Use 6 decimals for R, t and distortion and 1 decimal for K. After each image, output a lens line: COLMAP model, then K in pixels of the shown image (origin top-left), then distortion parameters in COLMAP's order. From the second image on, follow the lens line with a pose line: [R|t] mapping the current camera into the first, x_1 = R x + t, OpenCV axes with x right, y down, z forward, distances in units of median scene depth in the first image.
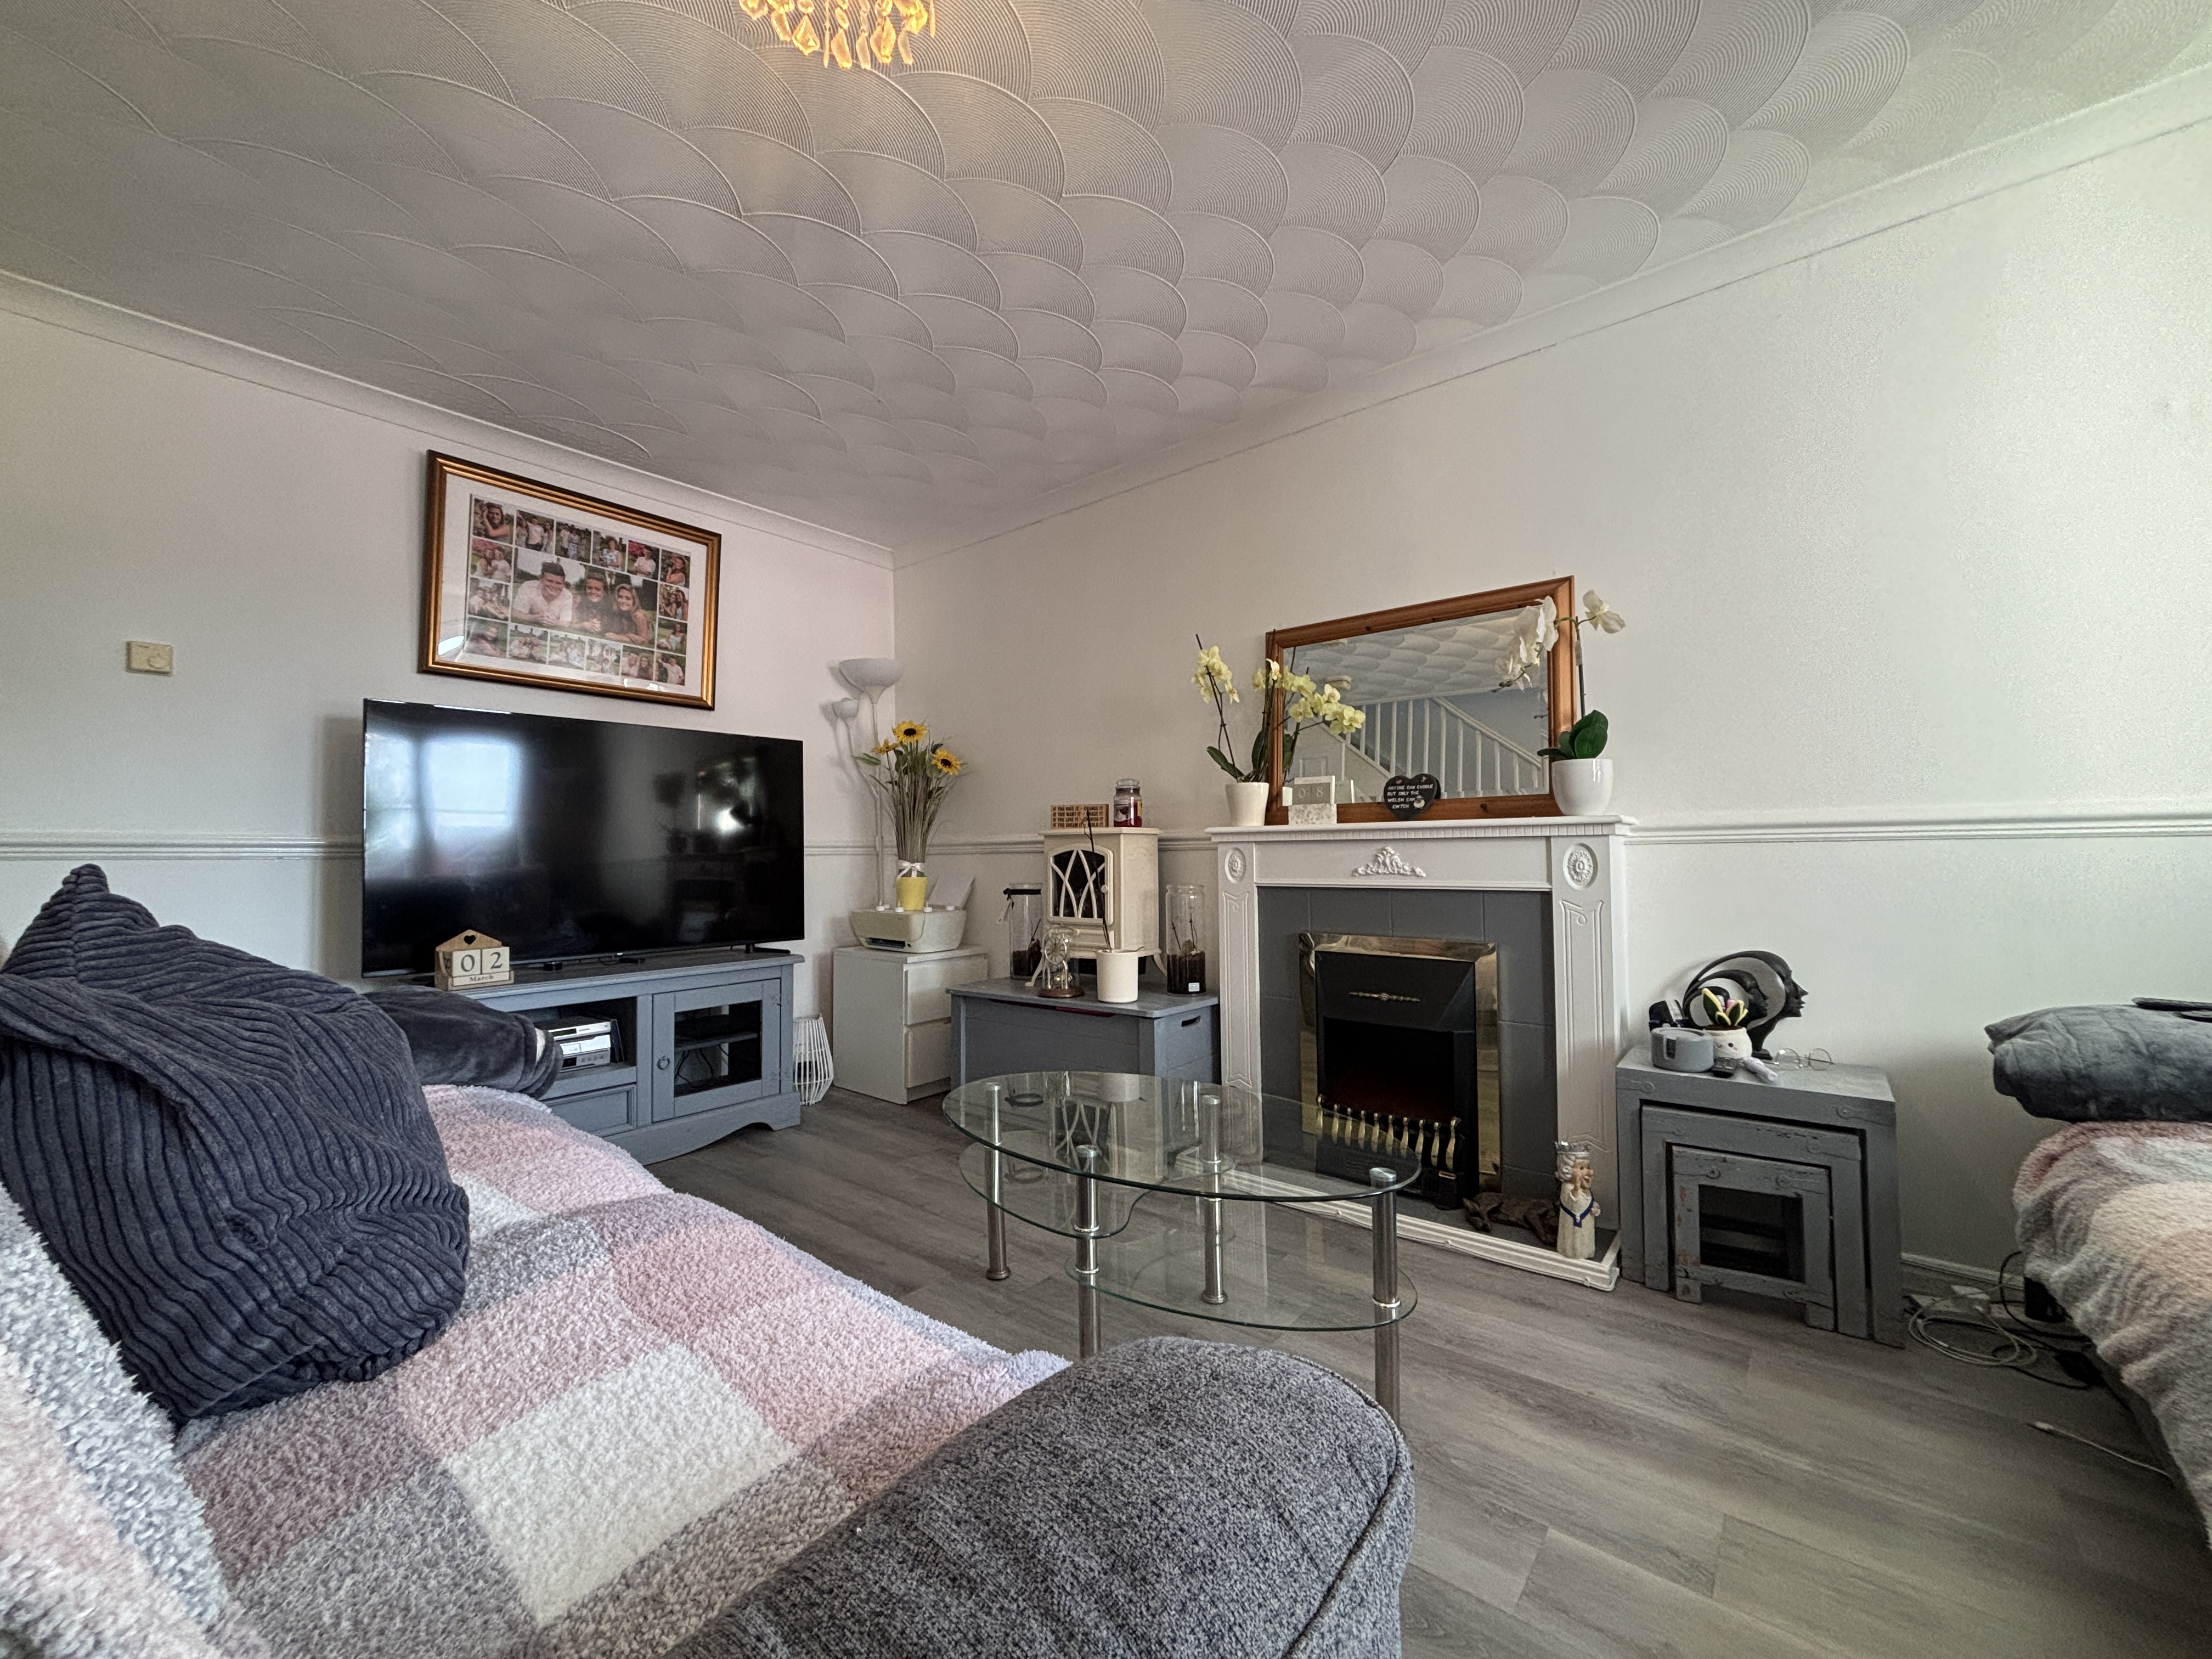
lens RADIAL K [[884.7, 0, 1112.8], [0, 884.7, 810.4], [0, 0, 1]] dist [-0.030959, -0.000146]
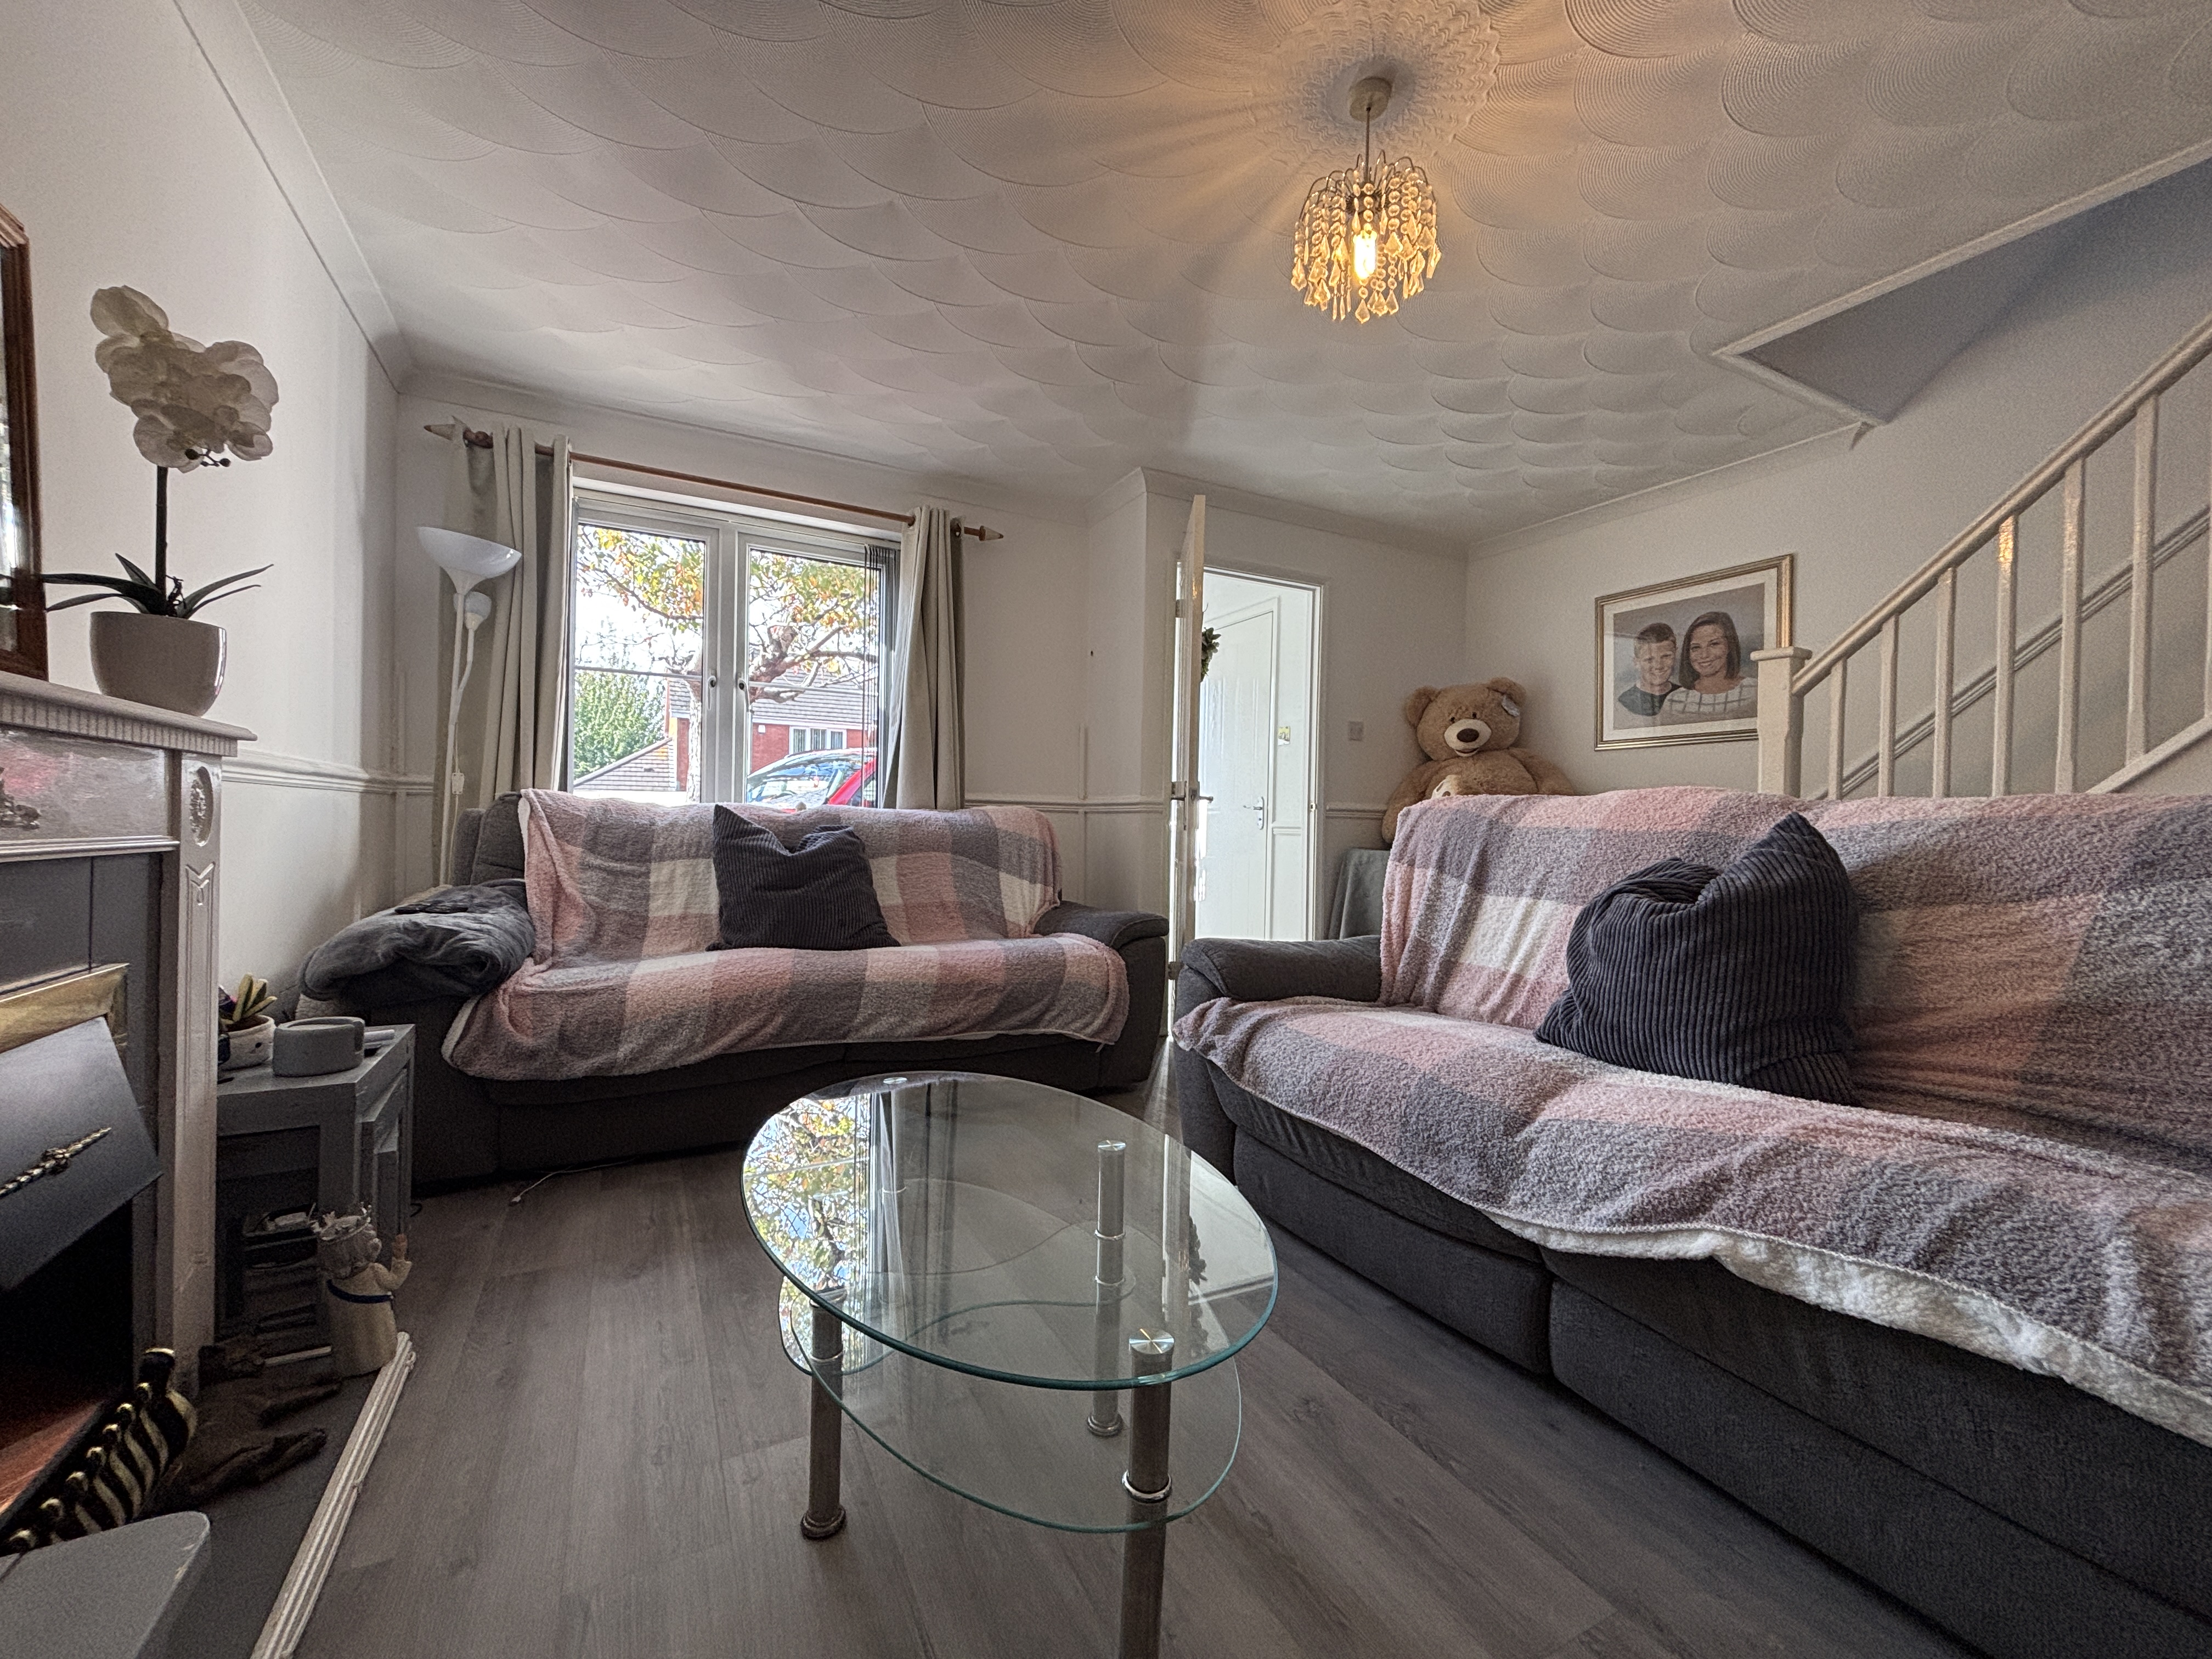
lens RADIAL K [[883.8, 0, 1100.7], [0, 883.8, 829.2], [0, 0, 1]] dist [0.003450, -0.000671]
pose [[-0.925744, 0.005303, 0.378113, -0.198024], [-0.008116, 0.999393, -0.033887, 0.073804], [-0.378063, -0.034440, -0.925139, 1.043390]]
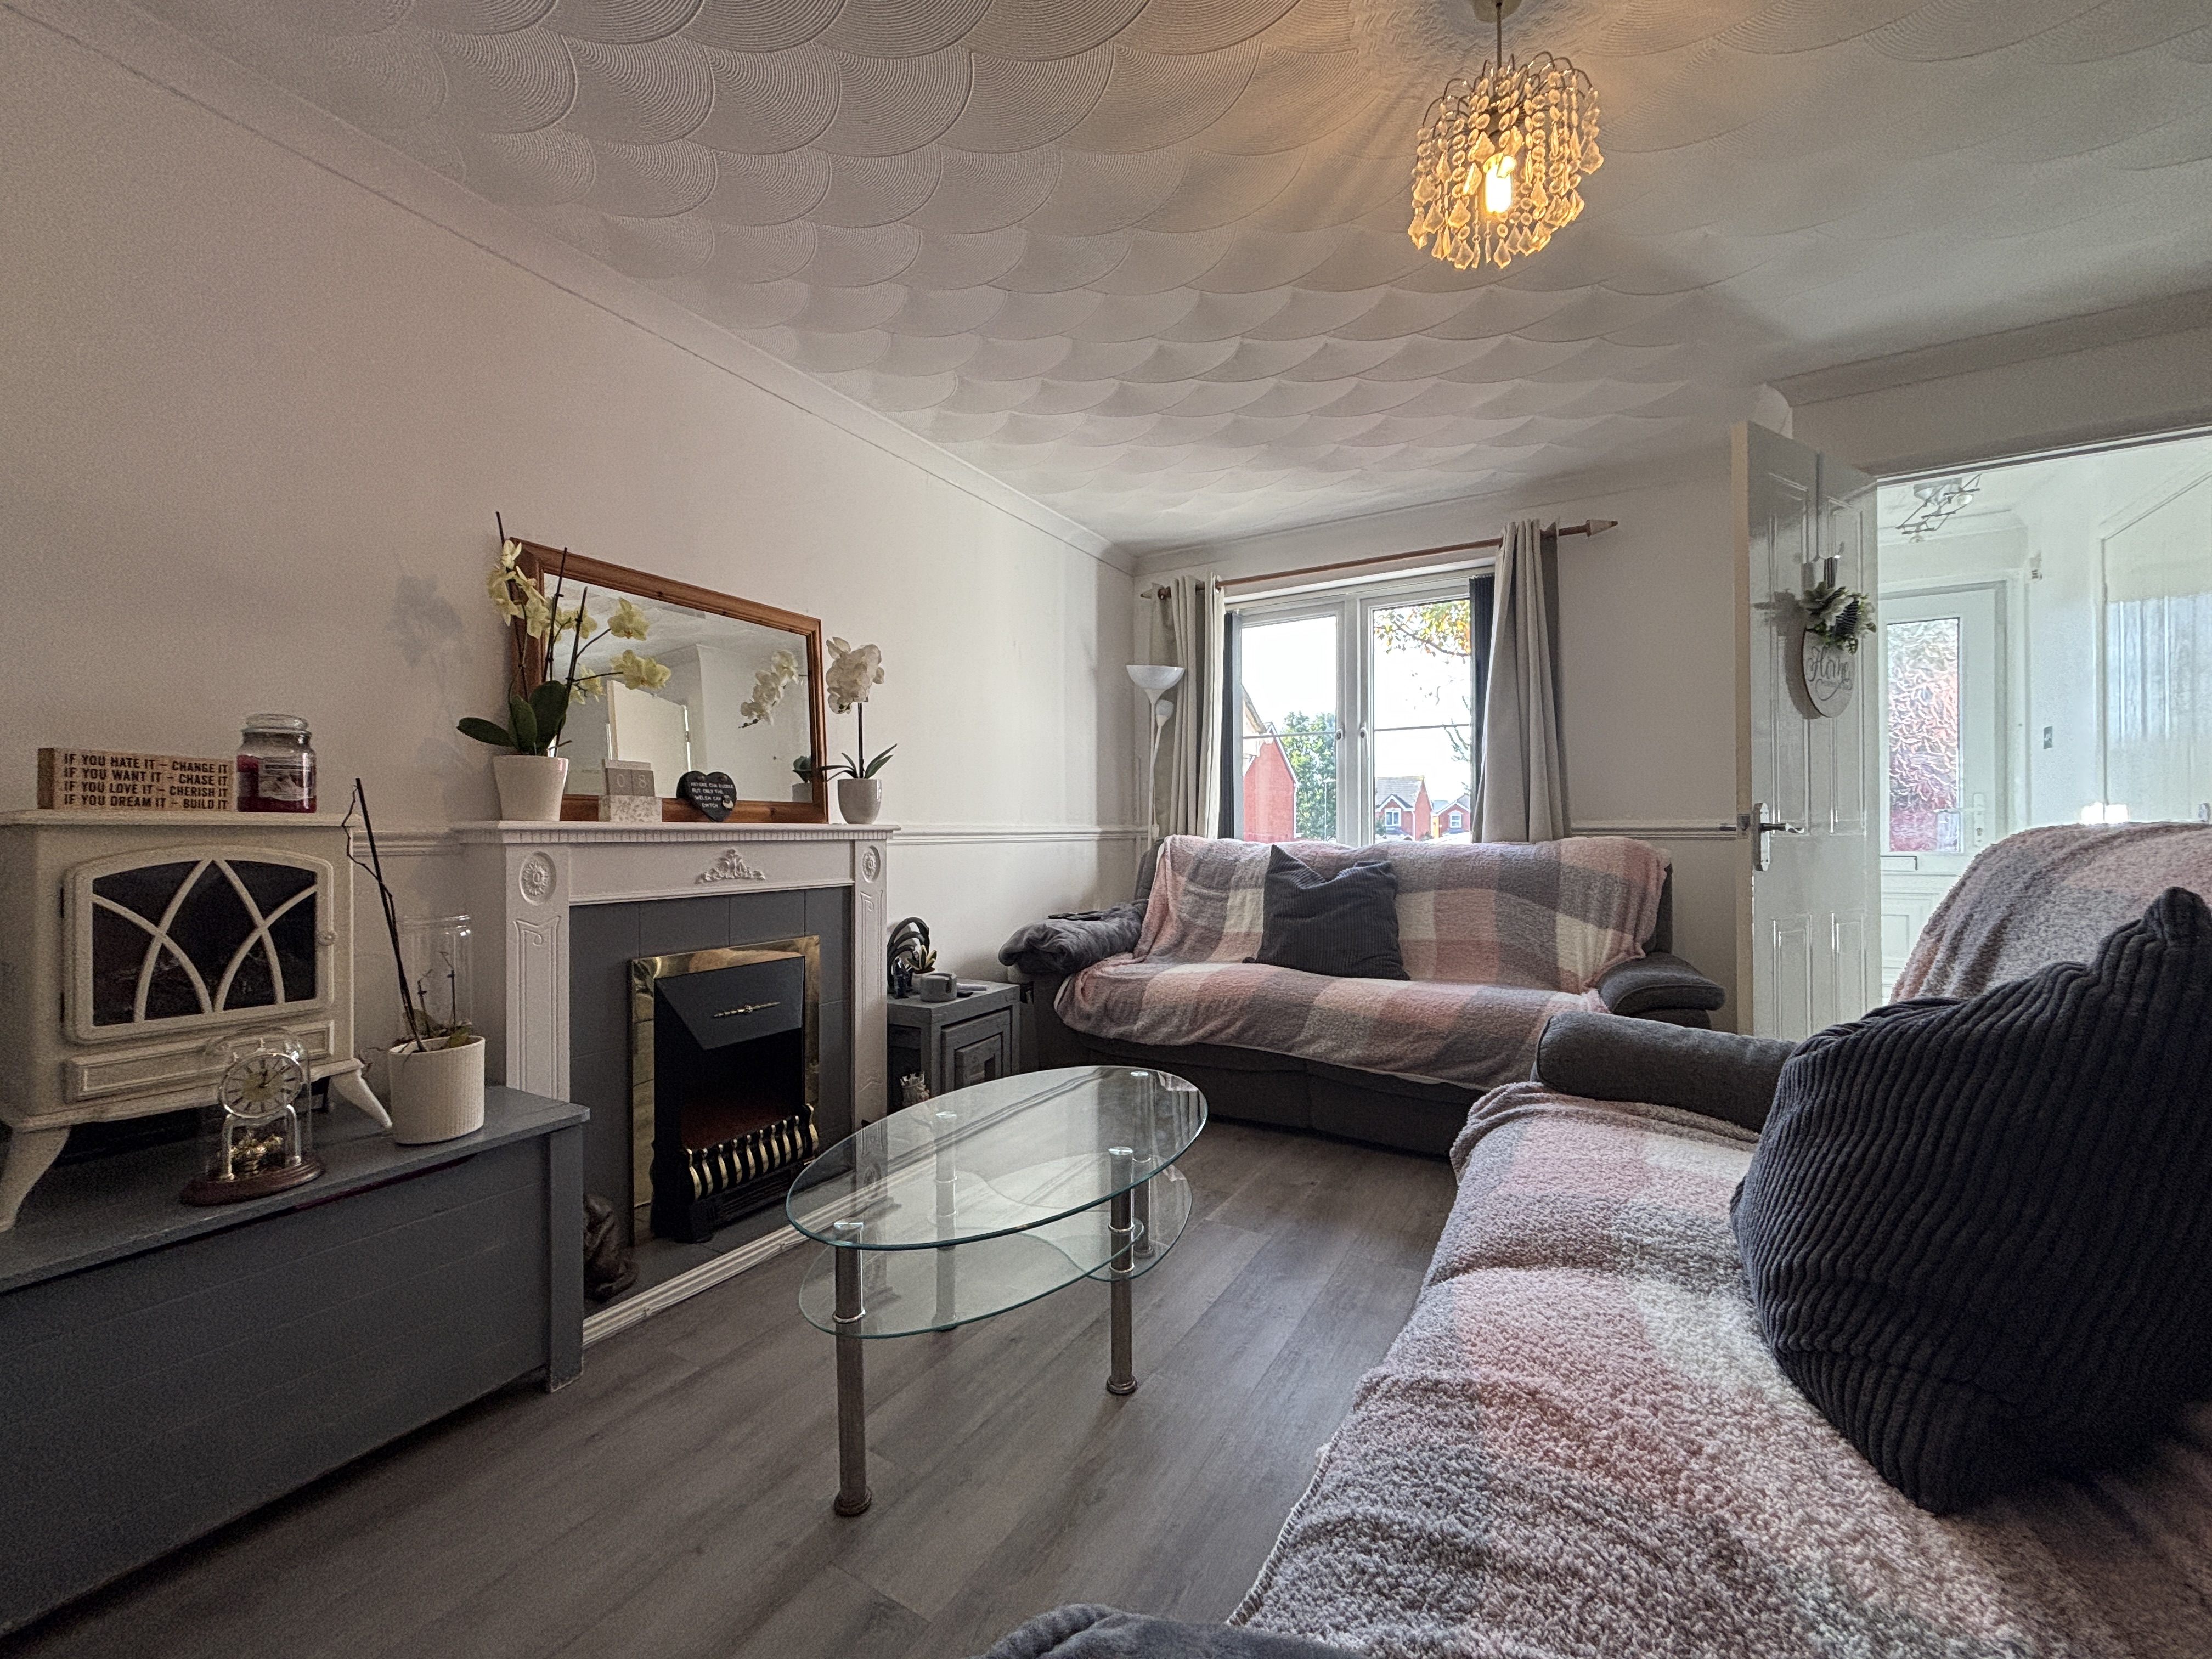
lens RADIAL K [[883.8, 0, 1100.7], [0, 883.8, 829.2], [0, 0, 1]] dist [0.003450, -0.000671]
pose [[-0.164094, 0.027253, 0.986068, -0.603846], [-0.023016, 0.999240, -0.031447, 0.036485], [-0.986176, -0.027856, -0.163342, 0.699418]]
